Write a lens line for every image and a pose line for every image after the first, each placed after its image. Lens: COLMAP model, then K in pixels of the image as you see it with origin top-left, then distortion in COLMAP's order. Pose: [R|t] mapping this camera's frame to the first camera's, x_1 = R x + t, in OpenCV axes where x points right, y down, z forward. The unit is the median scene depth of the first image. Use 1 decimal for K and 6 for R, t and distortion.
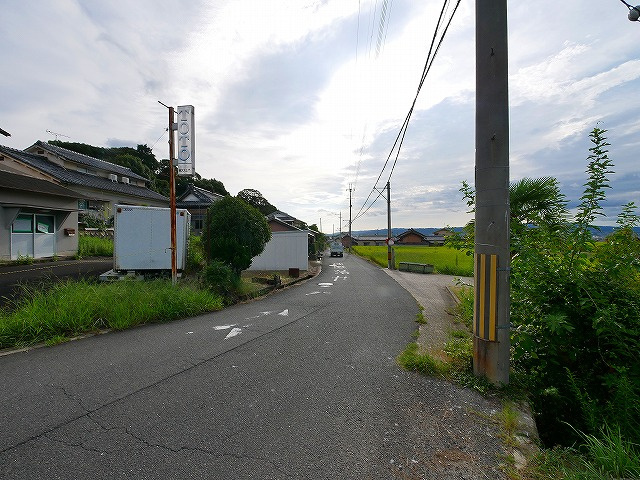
lens RADIAL K [[263.5, 0, 322.0], [0, 263.5, 234.6], [0, 0, 1]] dist [0.000302, 0.000128]
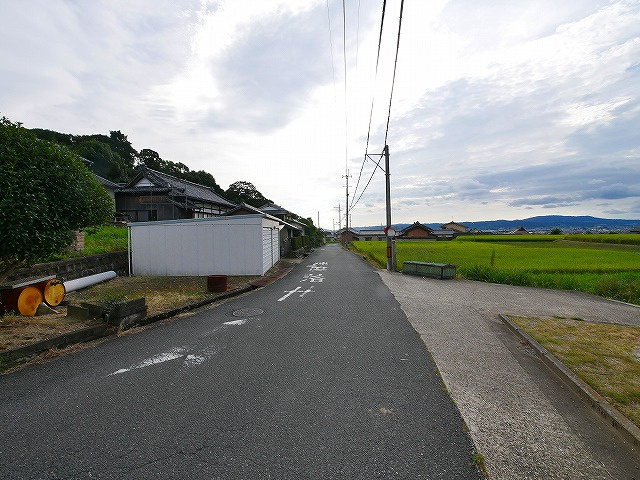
lens RADIAL K [[263.3, 0, 314.2], [0, 263.3, 238.9], [0, 0, 1]] dist [-0.005791, 0.000397]
pose [[0.998959, -0.010040, -0.044492, 0.033013], [0.011362, 0.999499, 0.029552, 0.008455], [0.044173, -0.030026, 0.998573, 0.108741]]
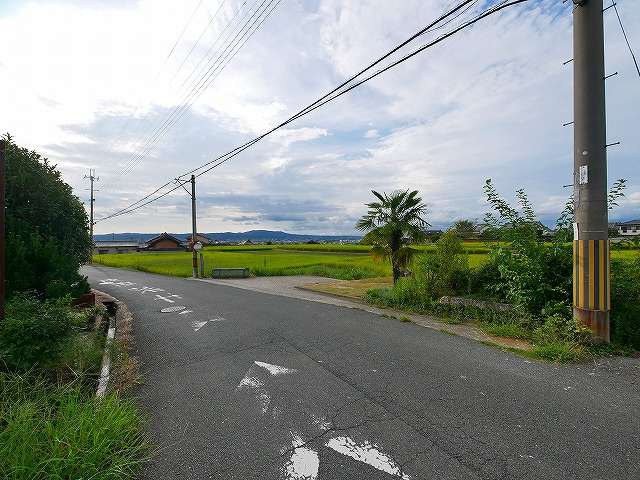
lens RADIAL K [[263.3, 0, 314.2], [0, 263.3, 238.9], [0, 0, 1]] dist [-0.005791, 0.000397]
pose [[0.627046, -0.000913, 0.778981, -0.057526], [0.005054, 0.999983, -0.002896, 0.003554], [-0.778966, 0.005753, 0.627040, 0.066577]]
